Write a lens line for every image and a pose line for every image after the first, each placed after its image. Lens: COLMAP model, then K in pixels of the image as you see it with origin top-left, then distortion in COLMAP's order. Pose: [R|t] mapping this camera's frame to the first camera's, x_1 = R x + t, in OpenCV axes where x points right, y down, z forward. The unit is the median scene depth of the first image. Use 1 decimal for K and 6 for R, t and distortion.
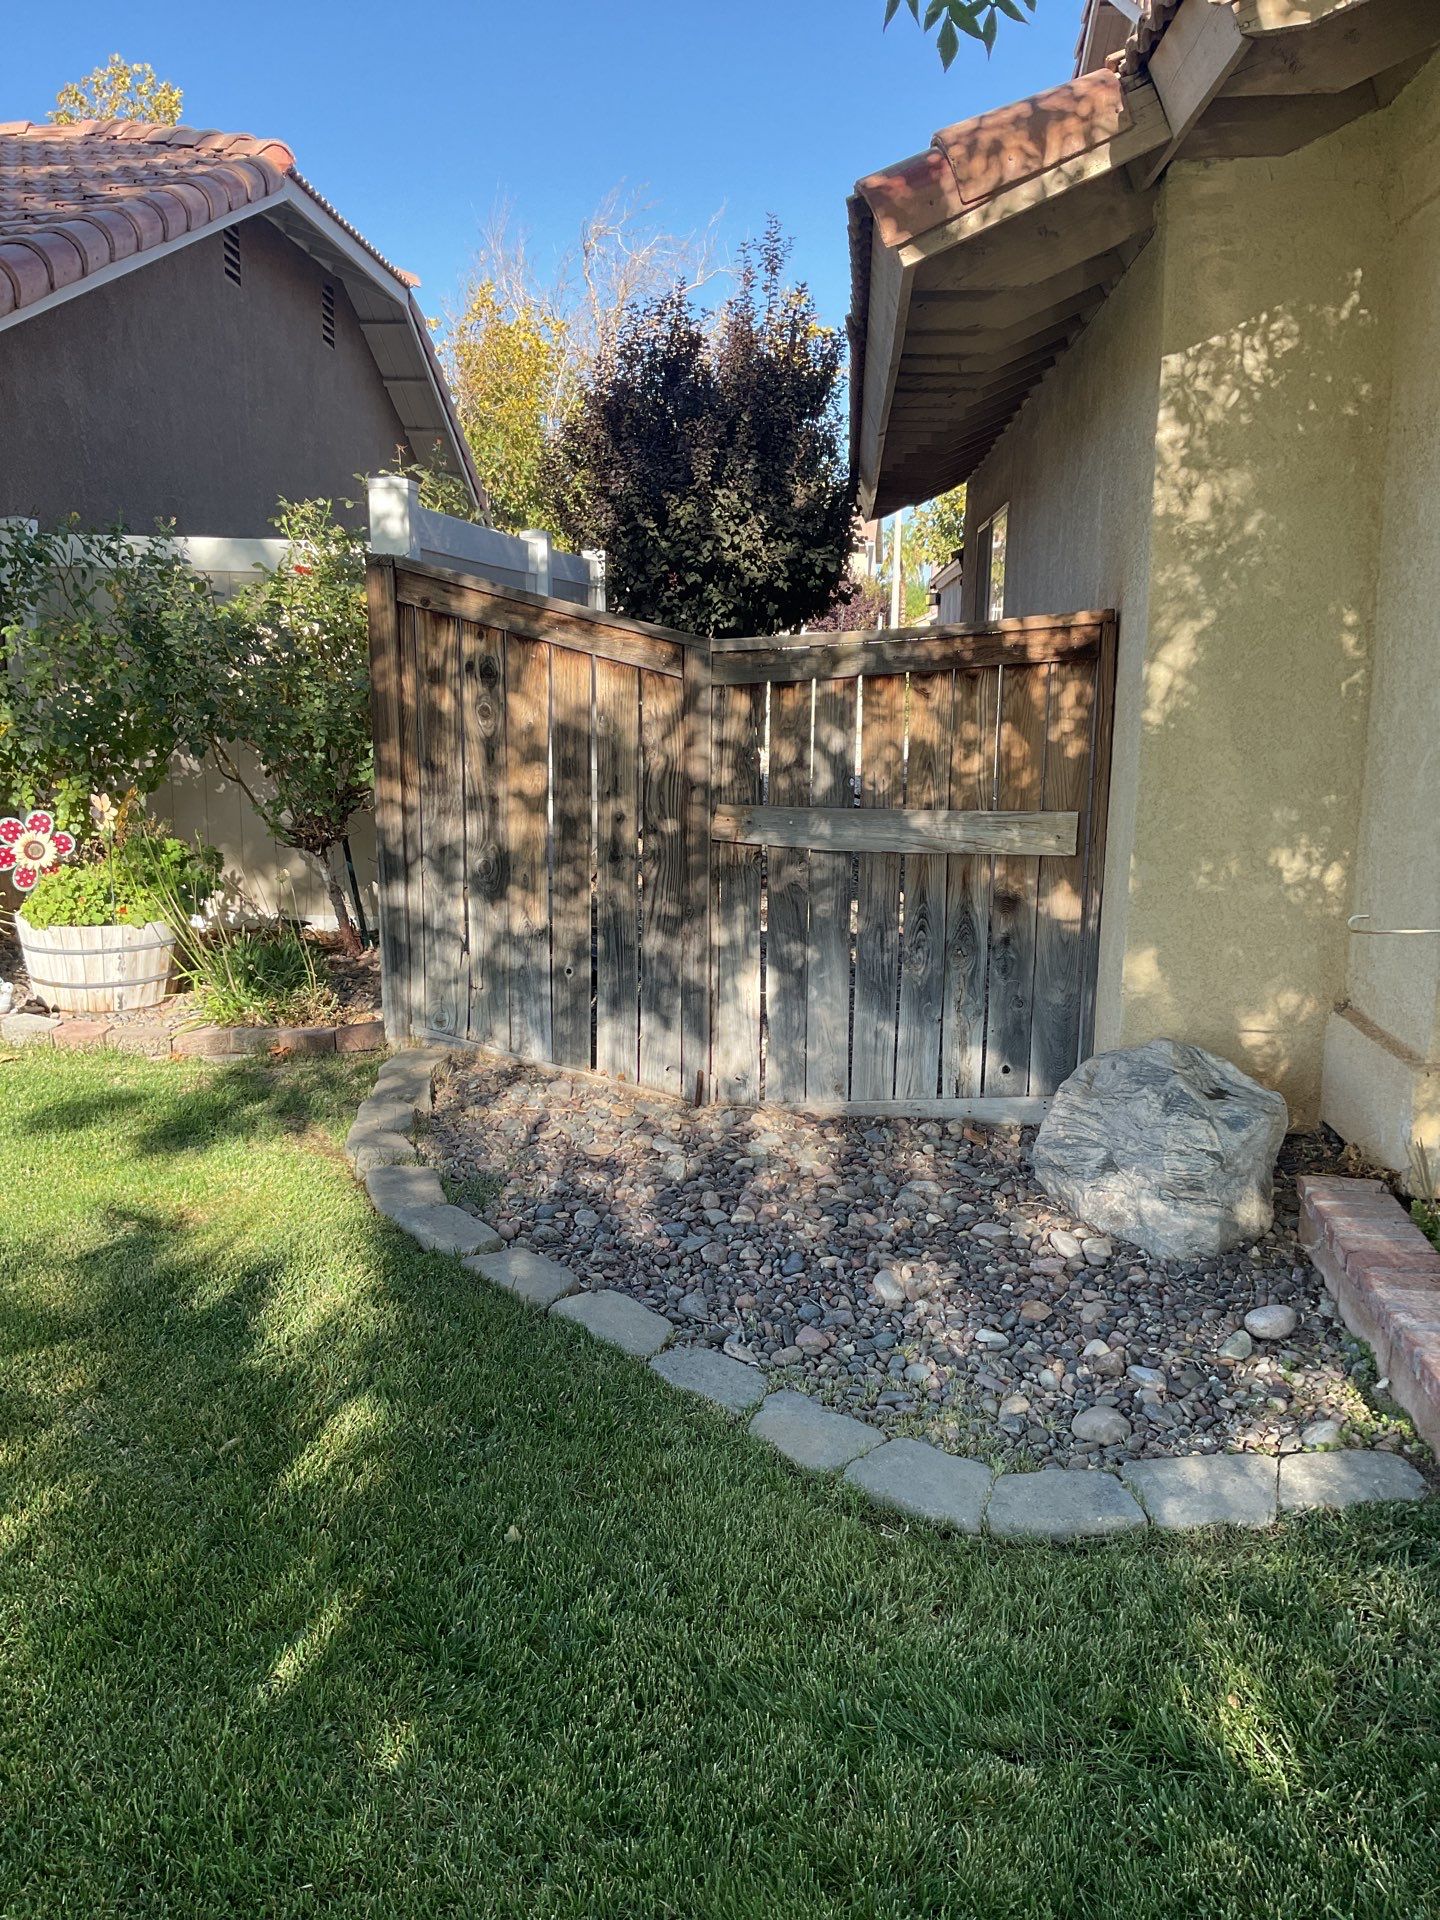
lens RADIAL K [[1620.1, 0, 714.1], [0, 1620.1, 958.7], [0, 0, 1]] dist [0.009142, -0.044189]
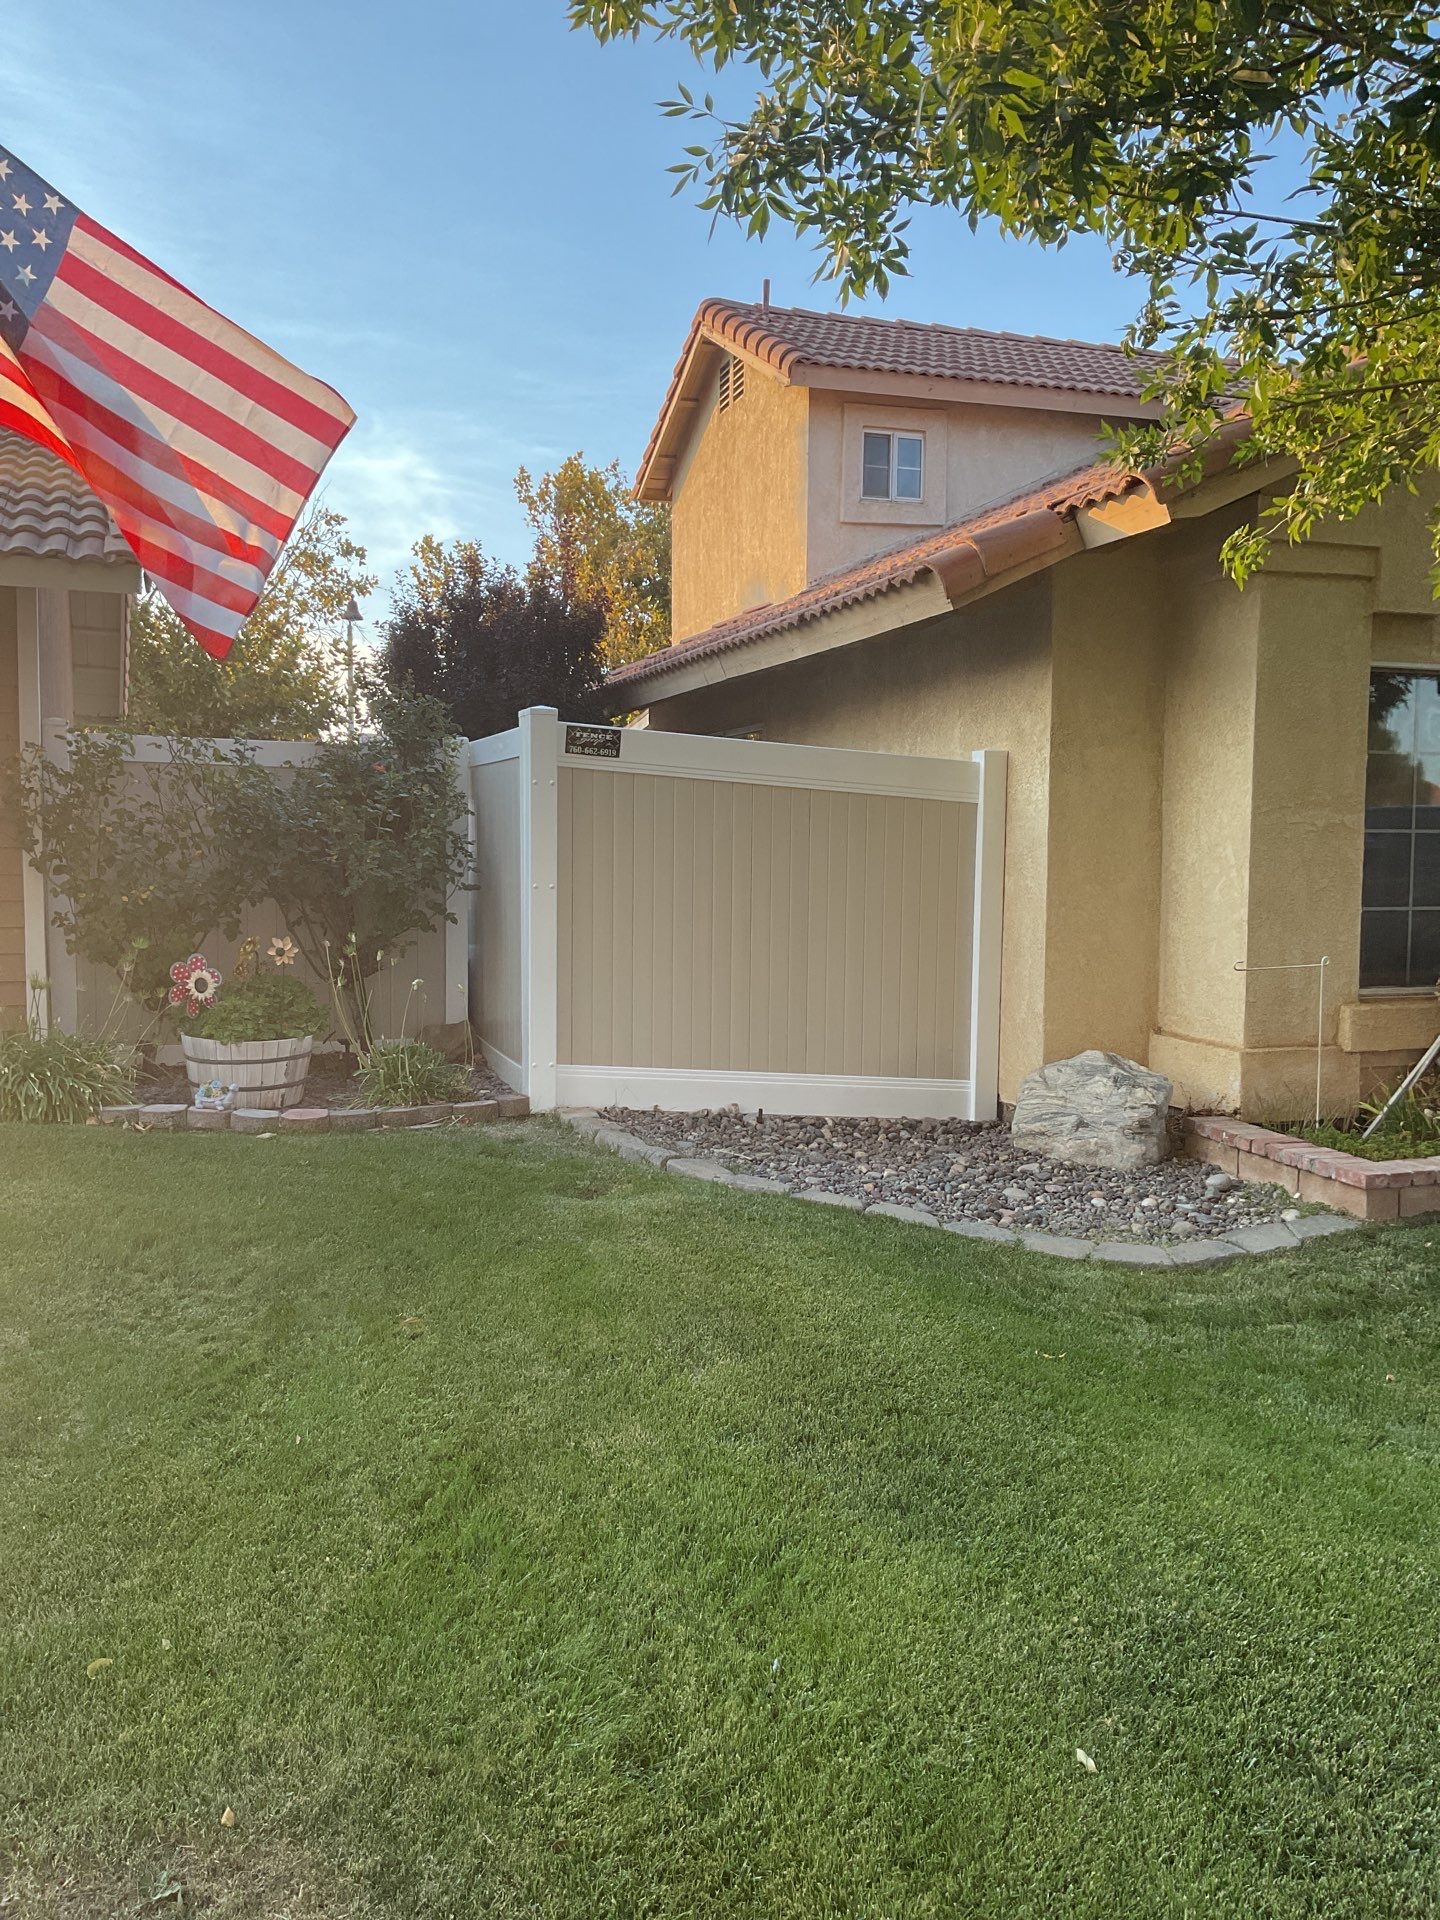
lens RADIAL K [[1620.1, 0, 717.5], [0, 1620.1, 958.0], [0, 0, 1]] dist [0.009142, -0.044189]
pose [[0.924219, -0.032248, 0.380498, -0.728529], [0.074331, 0.992561, -0.096427, 0.087660], [-0.374558, 0.117402, 0.919741, -0.427910]]
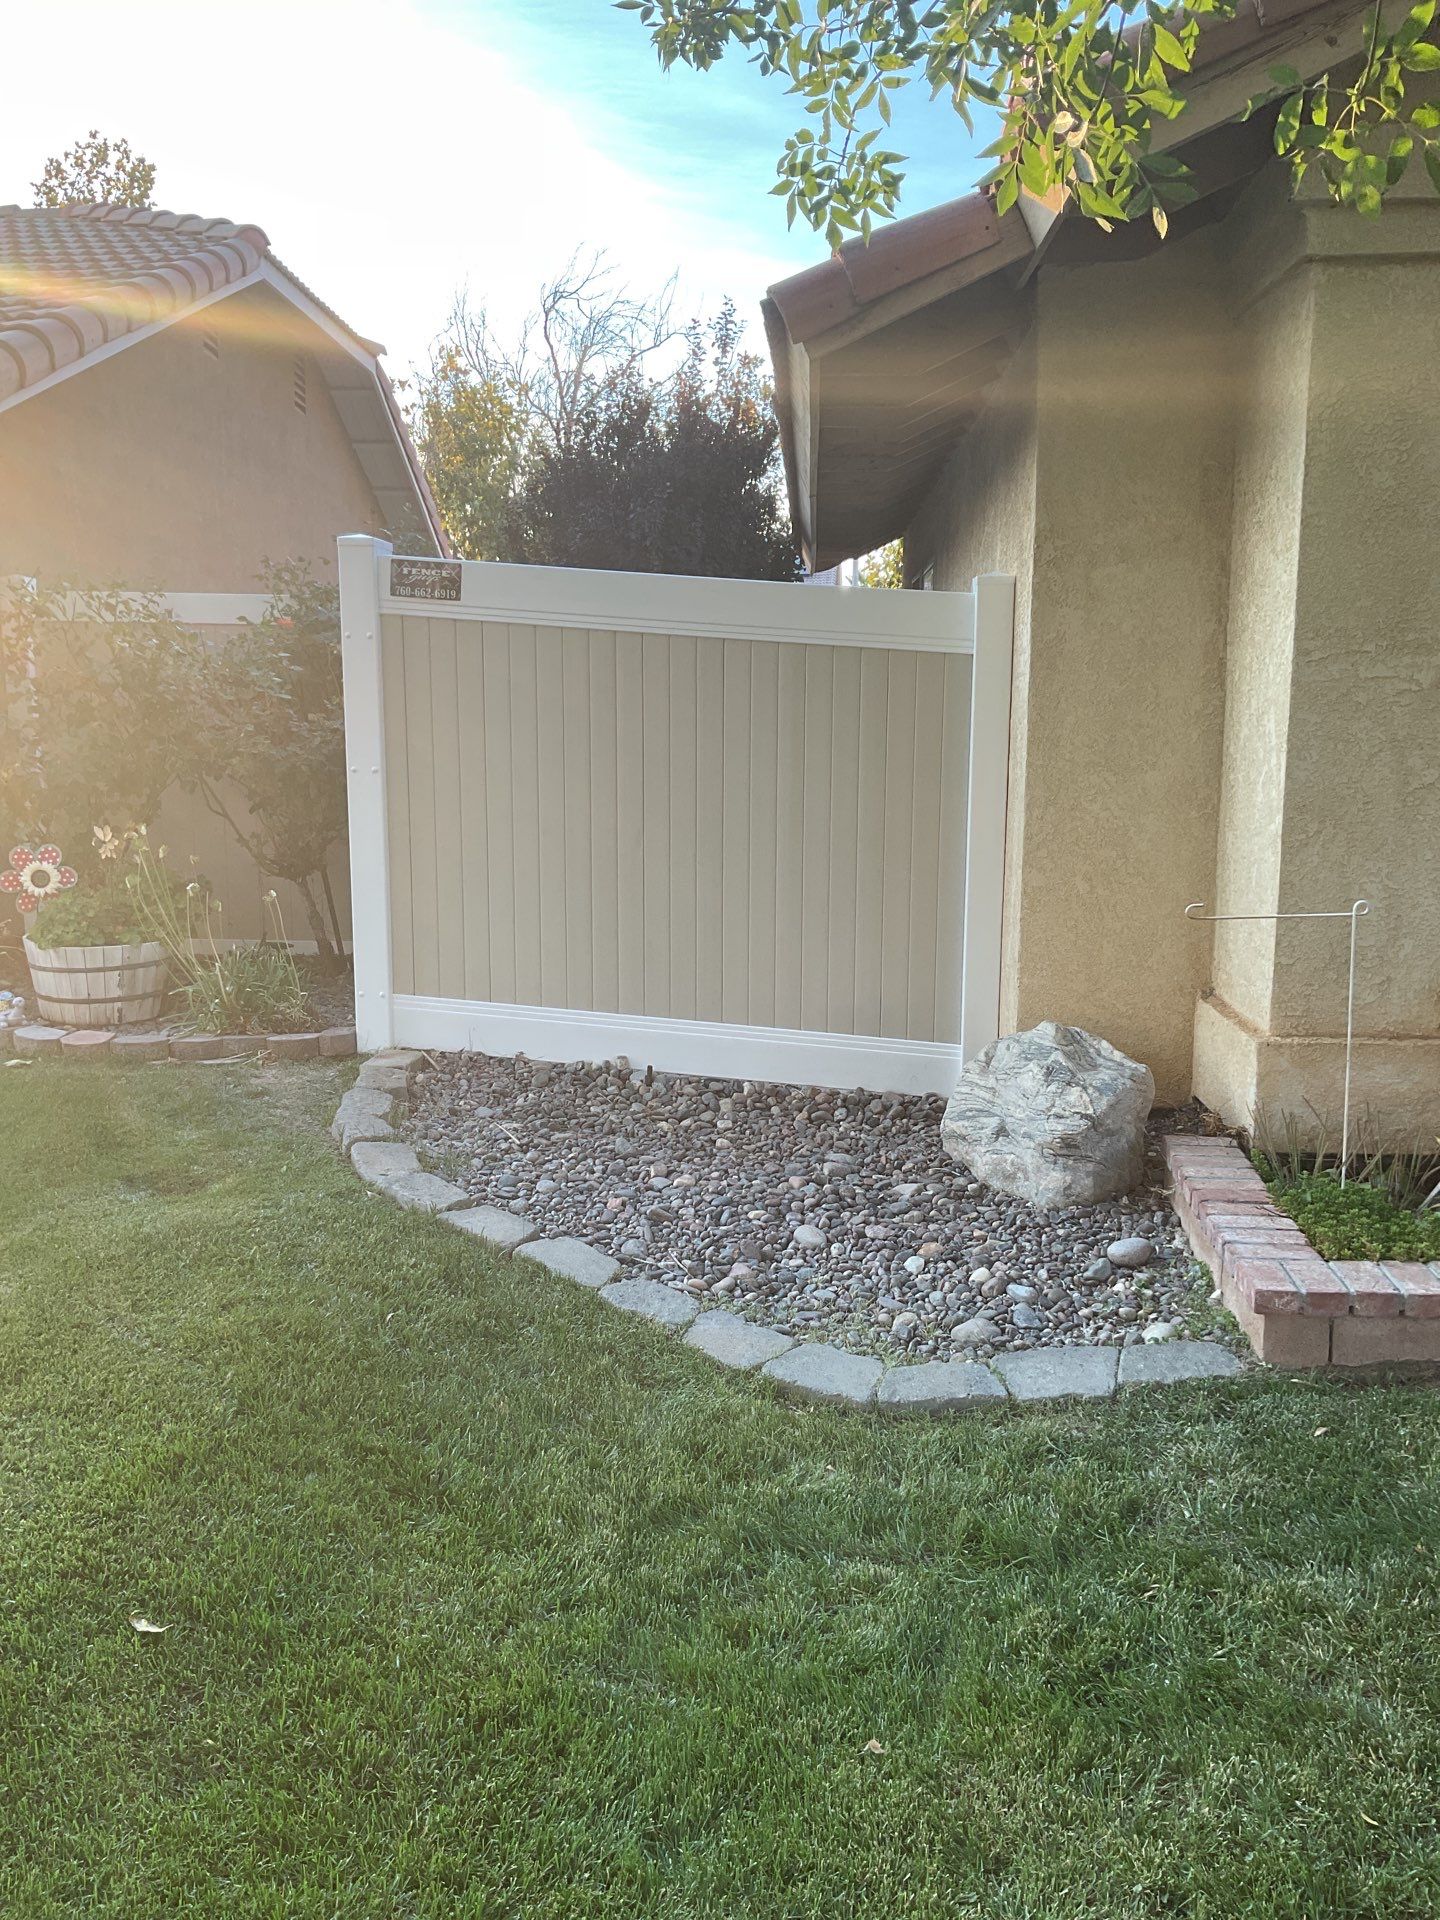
lens RADIAL K [[1620.1, 0, 724.0], [0, 1620.1, 965.0], [0, 0, 1]] dist [0.009142, -0.044189]
pose [[0.999611, -0.012240, 0.025070, 0.019136], [0.012907, 0.999562, -0.026622, 0.036707], [-0.024733, 0.026935, 0.999331, -0.142484]]
